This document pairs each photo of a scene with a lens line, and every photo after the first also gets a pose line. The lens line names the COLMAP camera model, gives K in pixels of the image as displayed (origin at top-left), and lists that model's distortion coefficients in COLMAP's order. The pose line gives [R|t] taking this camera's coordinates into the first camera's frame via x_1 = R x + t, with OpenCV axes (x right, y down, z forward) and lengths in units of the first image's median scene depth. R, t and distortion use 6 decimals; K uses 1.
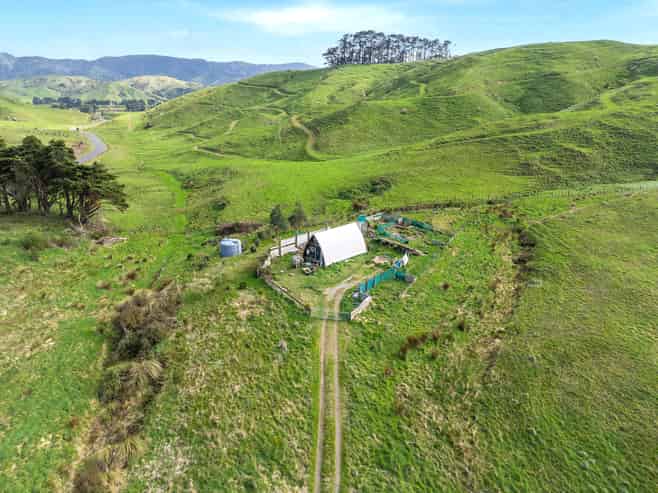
lens RADIAL K [[457.7, 0, 329.0], [0, 457.7, 246.5], [0, 0, 1]] dist [-0.035187, 0.008096]
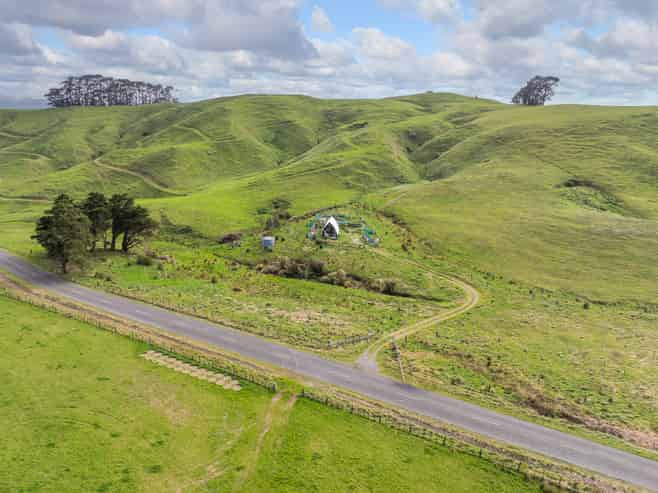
lens RADIAL K [[457.7, 0, 329.0], [0, 457.7, 246.5], [0, 0, 1]] dist [-0.035187, 0.008096]
pose [[0.771534, -0.168318, 0.613518, -0.199095], [0.203291, 0.979033, 0.012947, 0.008350], [-0.602833, 0.114733, 0.789575, -0.098700]]
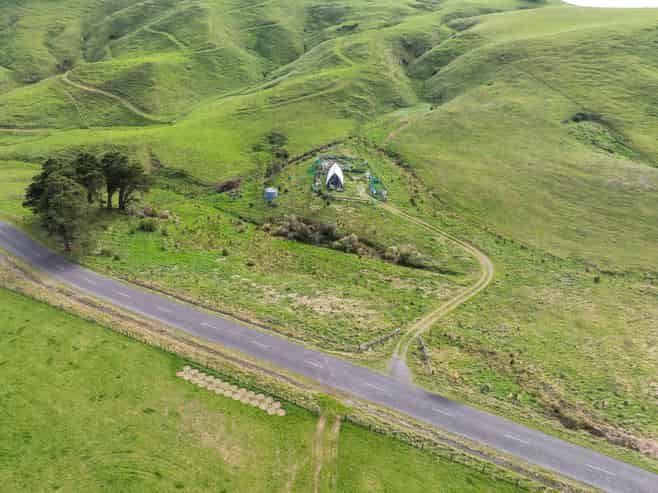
lens RADIAL K [[457.7, 0, 329.0], [0, 457.7, 246.5], [0, 0, 1]] dist [-0.035187, 0.008096]
pose [[0.740679, -0.321103, 0.590159, -0.199564], [0.212053, 0.945226, 0.248156, -0.033069], [-0.637517, -0.058659, 0.768200, -0.084916]]
